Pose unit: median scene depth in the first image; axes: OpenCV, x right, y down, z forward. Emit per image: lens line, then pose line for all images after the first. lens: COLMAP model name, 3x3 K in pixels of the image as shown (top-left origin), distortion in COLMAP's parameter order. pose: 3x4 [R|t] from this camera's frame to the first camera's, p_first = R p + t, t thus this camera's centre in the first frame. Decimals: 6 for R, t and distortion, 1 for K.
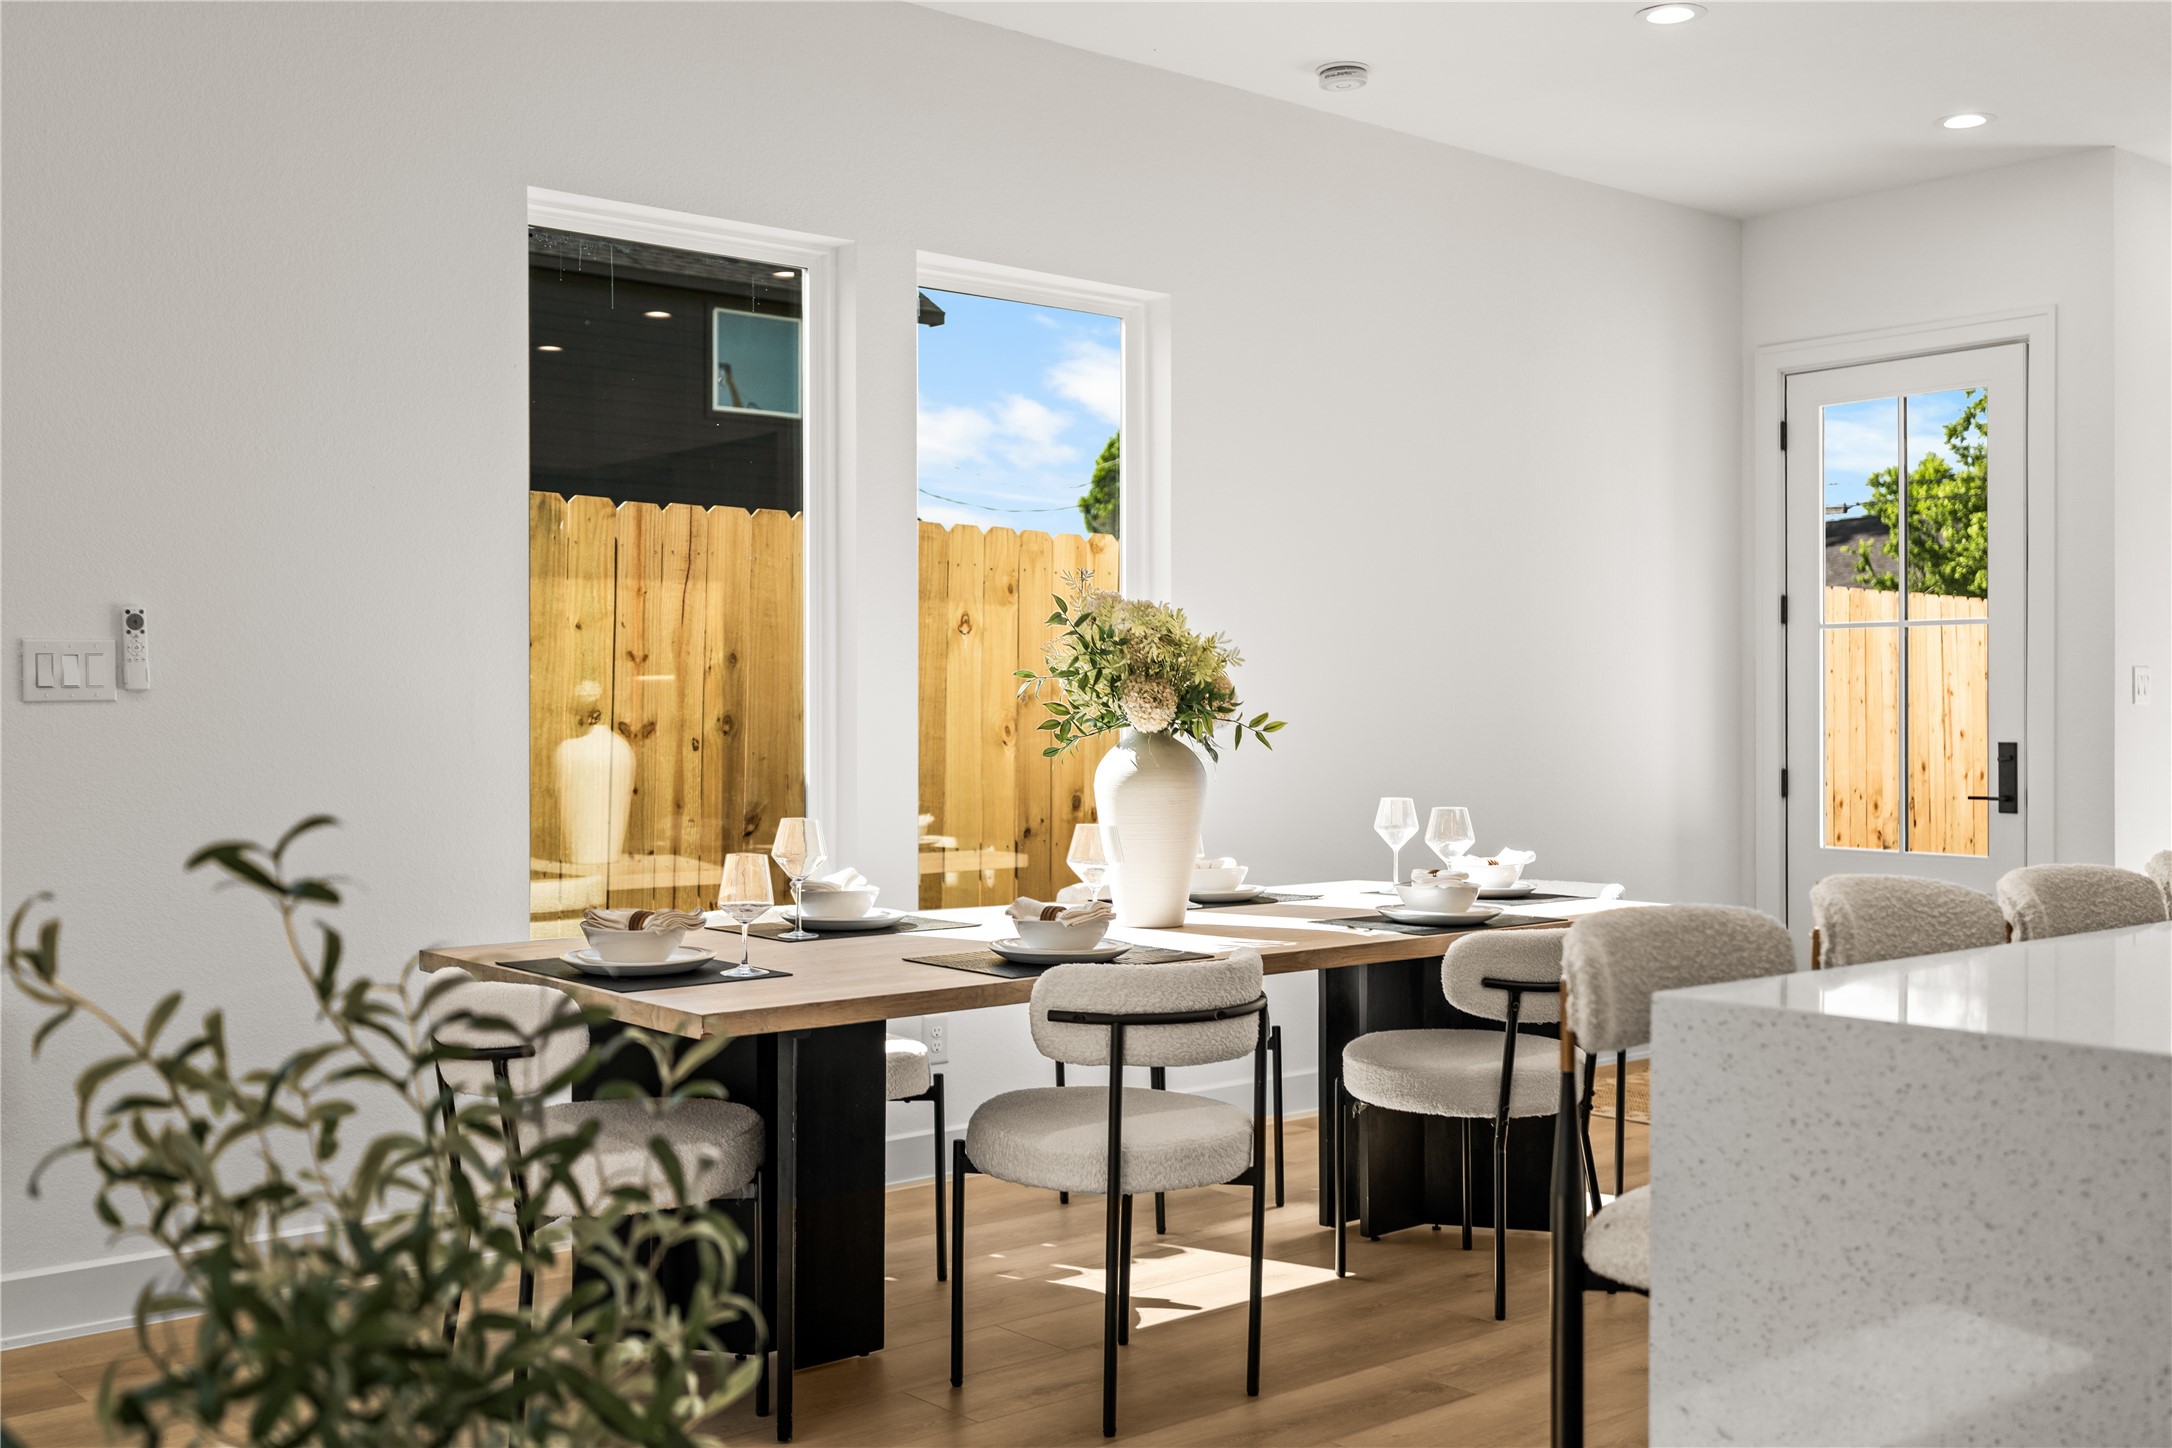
lens RADIAL K [[2129.9, 0, 1086.6], [0, 2129.9, 707.8], [0, 0, 1]] dist [0.001952, 0.000000]
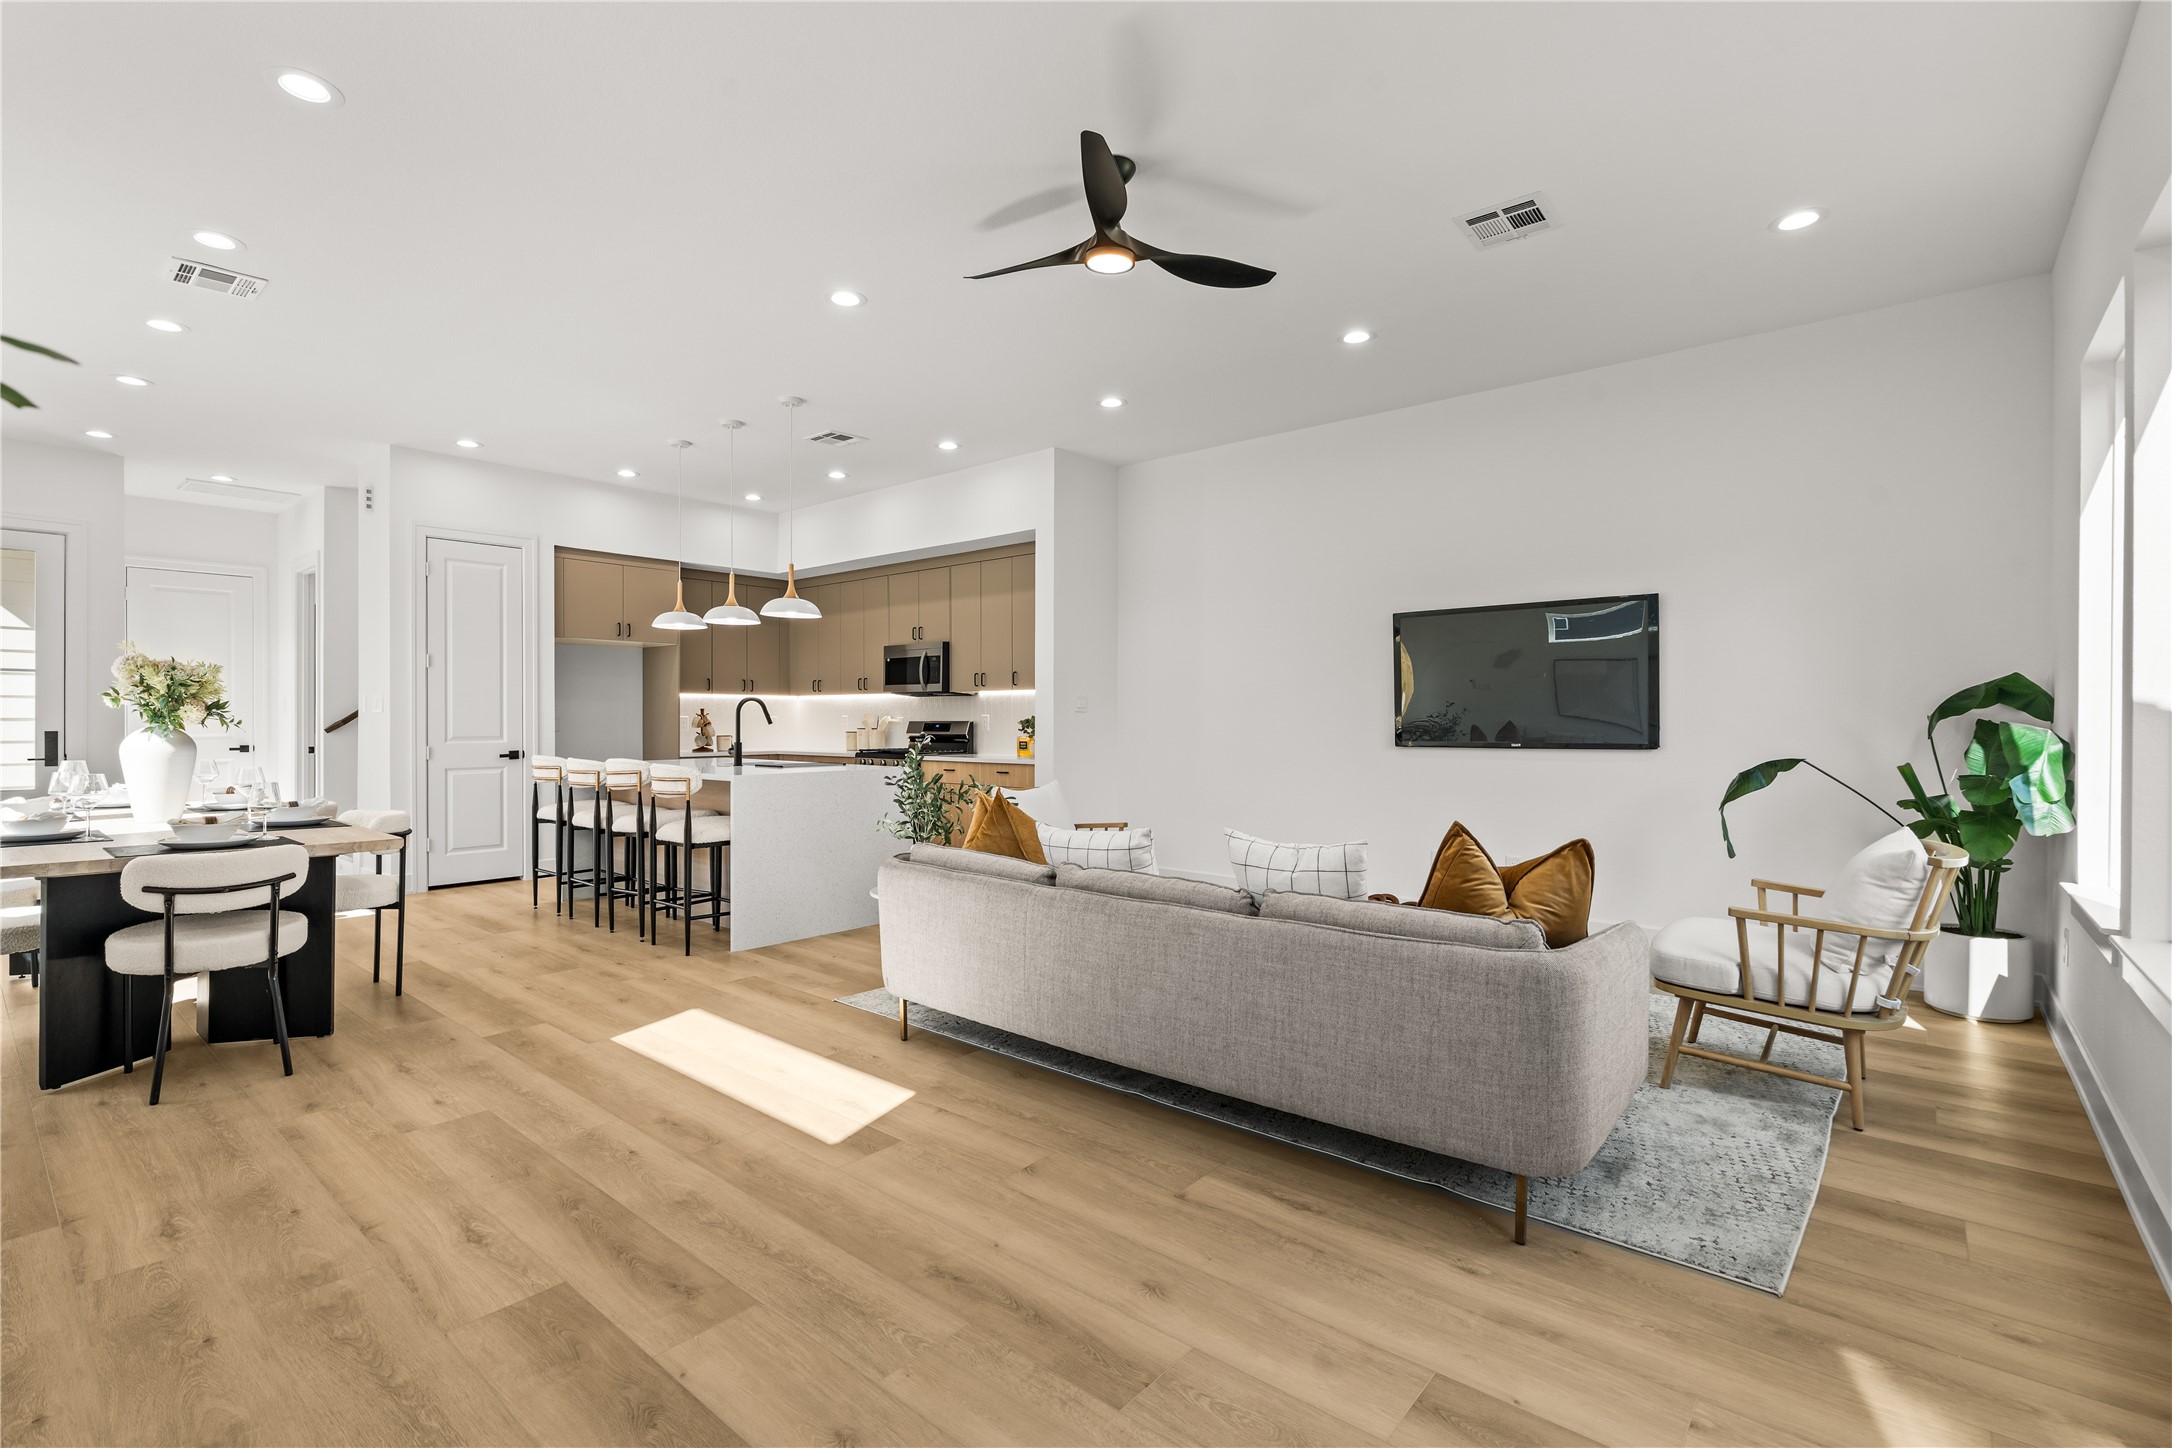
lens RADIAL K [[978.8, 0, 1084.5], [0, 978.8, 724.4], [0, 0, 1]] dist [-0.007147, 0.002646]
pose [[-0.166398, -0.004565, 0.986048, -1.048887], [-0.004239, 0.999983, 0.003914, 0.003638], [-0.986050, -0.003528, -0.166414, 0.302838]]
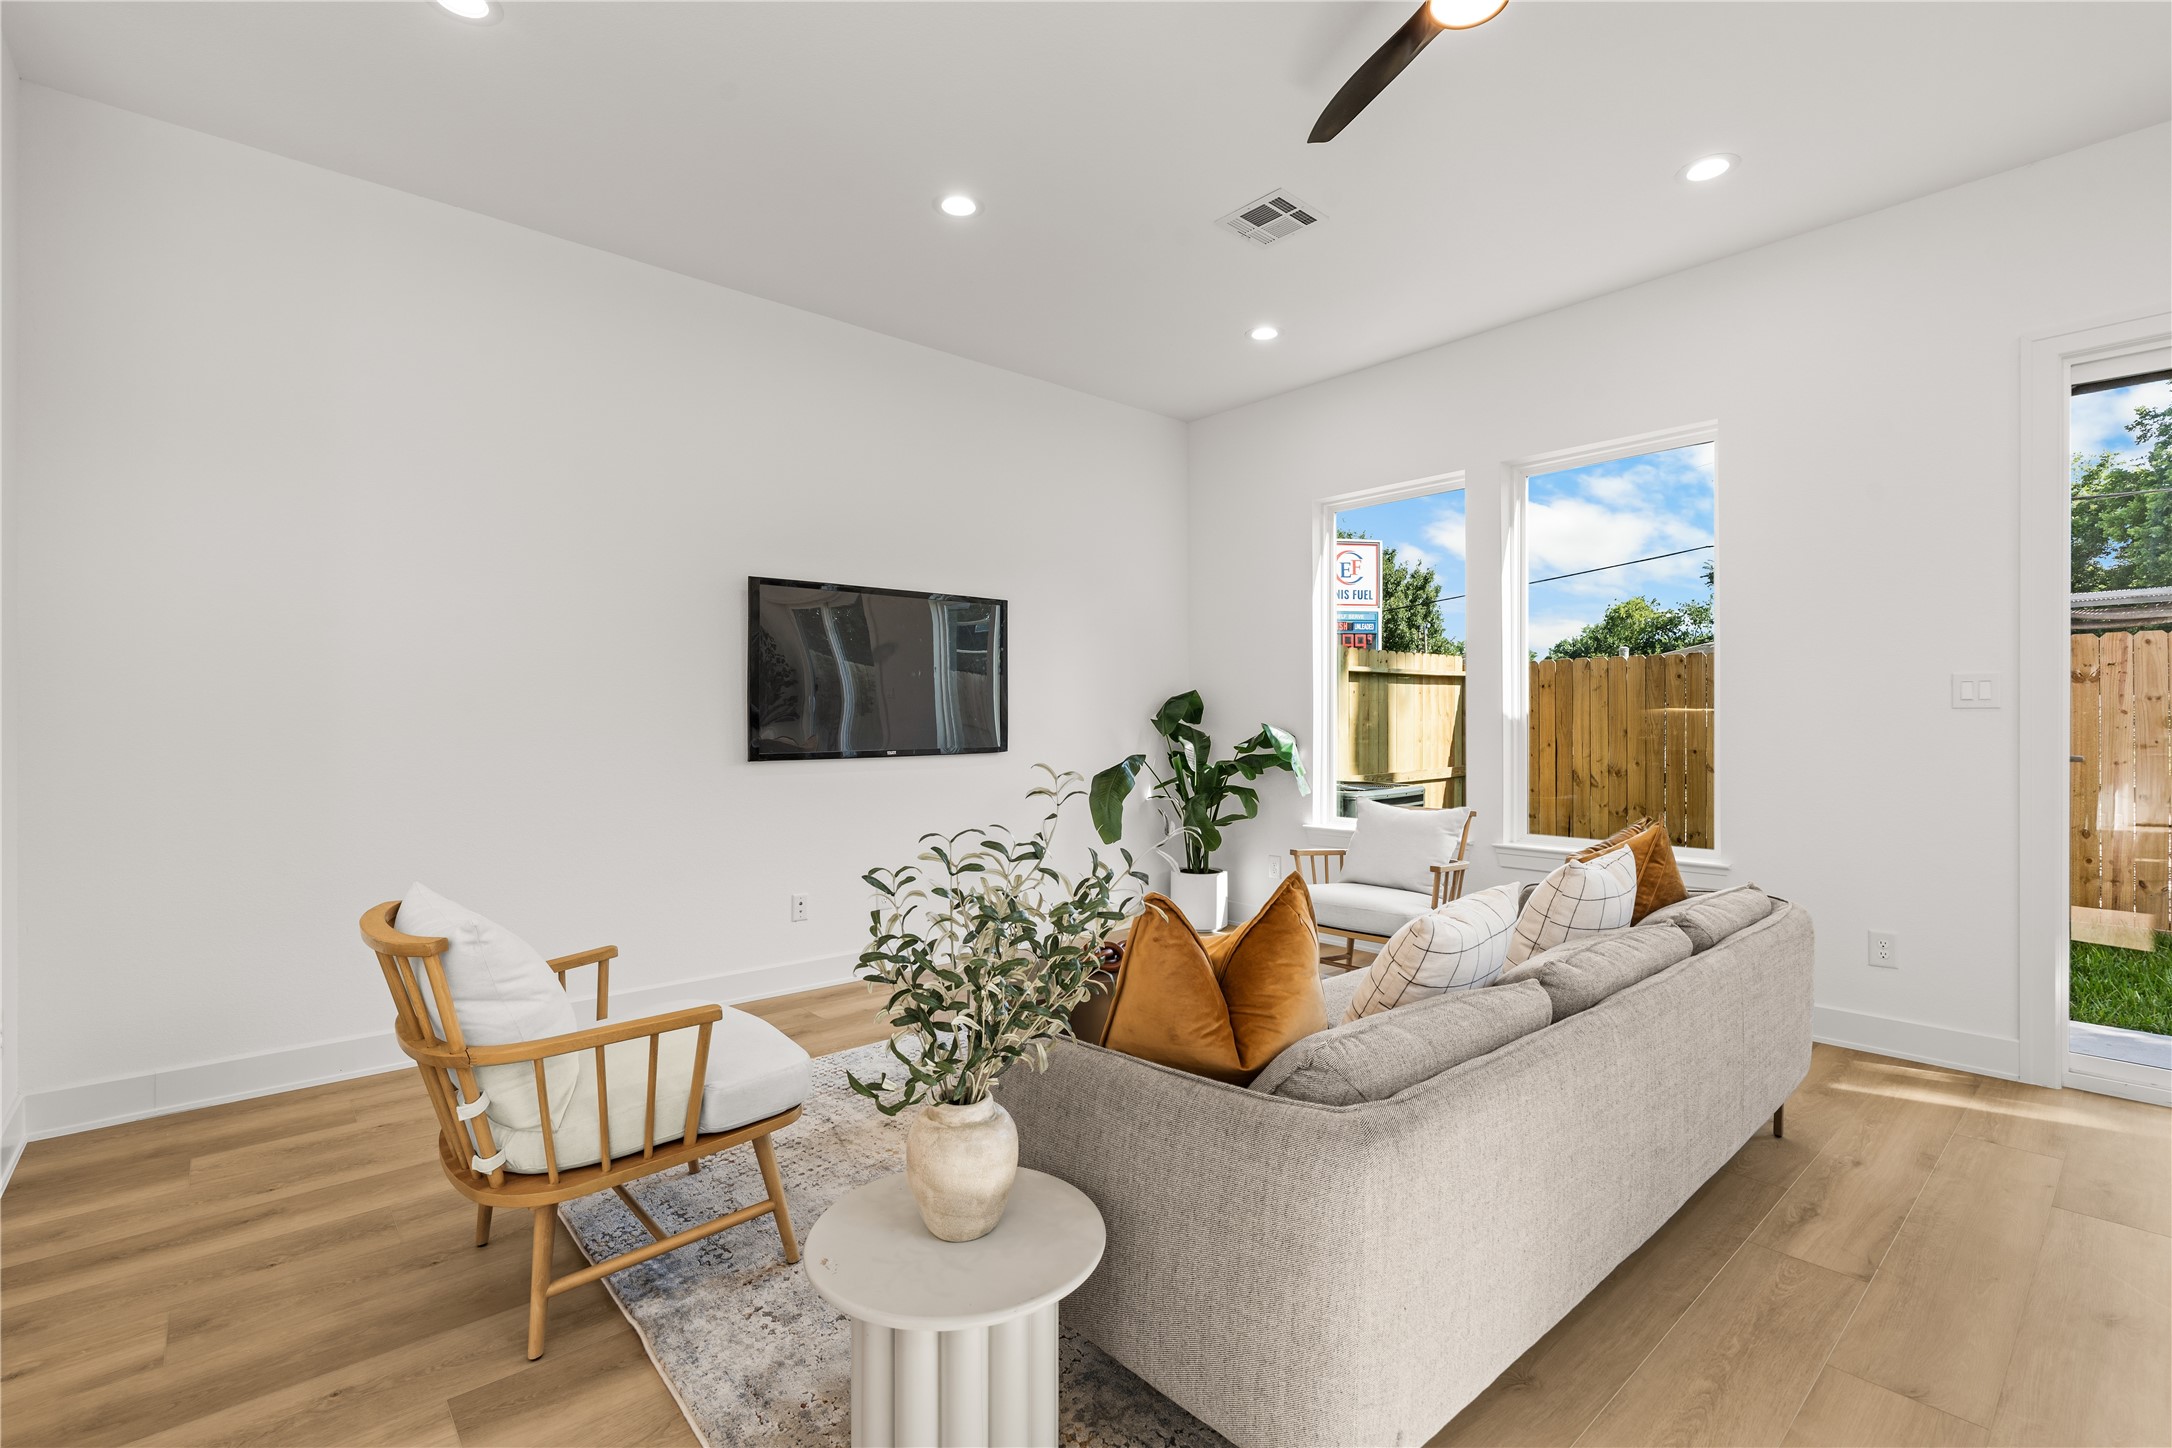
lens RADIAL K [[978.8, 0, 1082.2], [0, 978.8, 719.3], [0, 0, 1]] dist [-0.007147, 0.002646]
pose [[-0.999716, 0.002226, -0.023714, -0.112601], [0.002357, 0.999982, -0.005475, 0.002357], [0.023701, -0.005529, -0.999704, 0.626769]]
